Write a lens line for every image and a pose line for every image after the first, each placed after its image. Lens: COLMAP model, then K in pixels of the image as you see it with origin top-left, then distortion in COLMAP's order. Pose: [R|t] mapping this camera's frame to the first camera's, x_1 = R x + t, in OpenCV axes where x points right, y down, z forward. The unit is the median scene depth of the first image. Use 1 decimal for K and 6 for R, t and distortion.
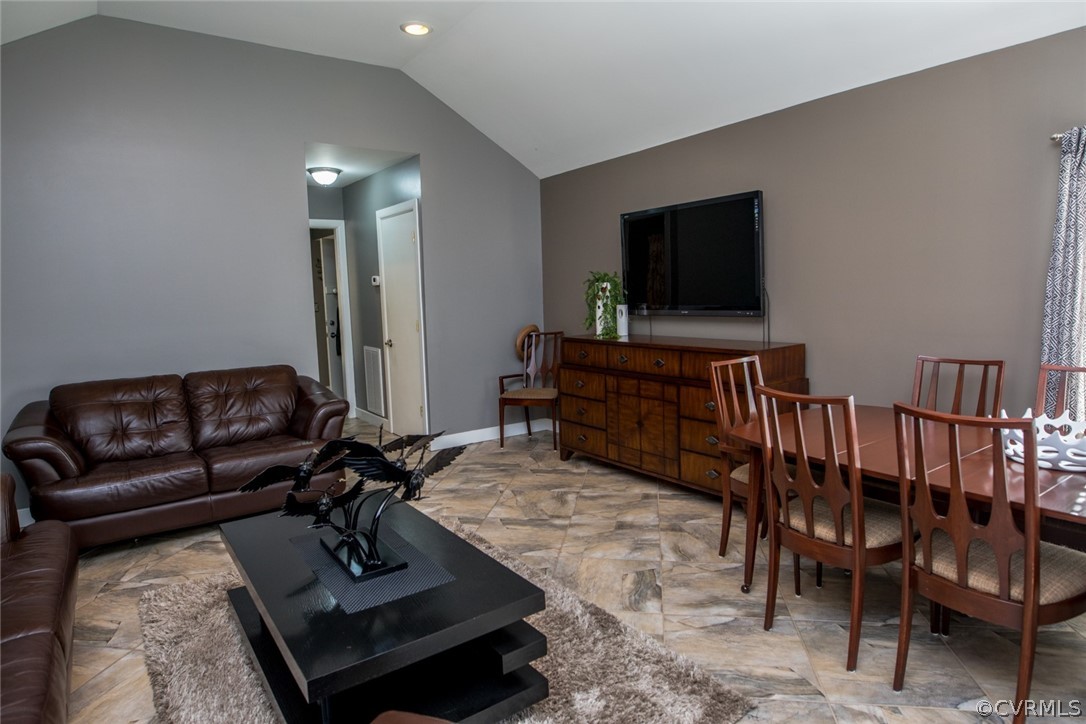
lens RADIAL K [[612.3, 0, 543.0], [0, 612.3, 362.0], [0, 0, 1]] dist [-0.036687, -0.000126]
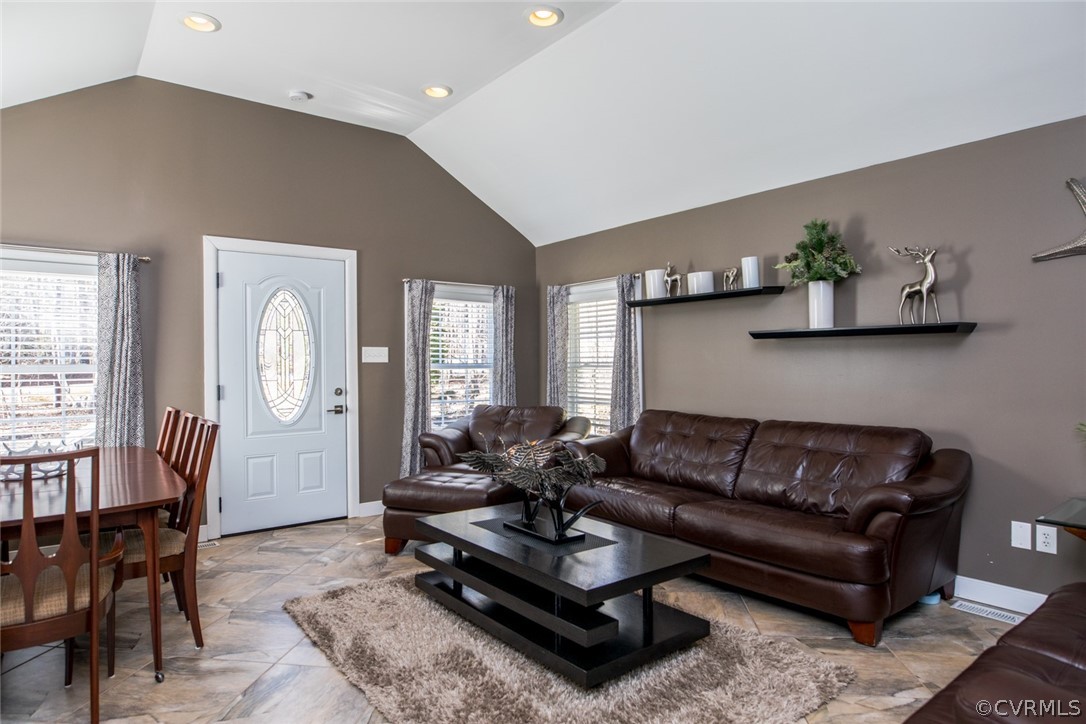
lens RADIAL K [[627.6, 0, 543.0], [0, 627.6, 362.0], [0, 0, 1]] dist [-0.022144, -0.001410]
pose [[-0.998531, 0.035486, -0.040939, -0.147029], [0.030261, 0.992087, 0.121855, -0.124746], [0.044939, 0.120437, -0.991703, 1.350216]]
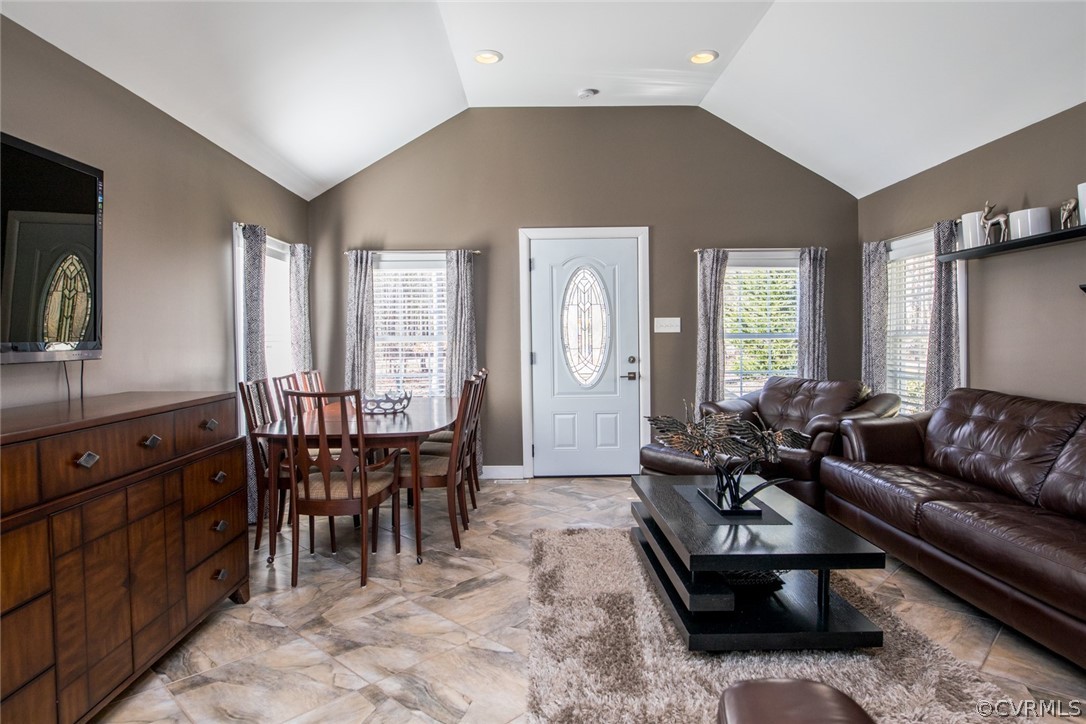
lens RADIAL K [[642.6, 0, 543.0], [0, 642.6, 362.0], [0, 0, 1]] dist [-0.021724, -0.001814]
pose [[-0.818796, 0.018191, 0.573797, -0.445557], [0.105287, 0.987303, 0.118942, -0.105493], [-0.564348, 0.157802, -0.810315, 1.335395]]
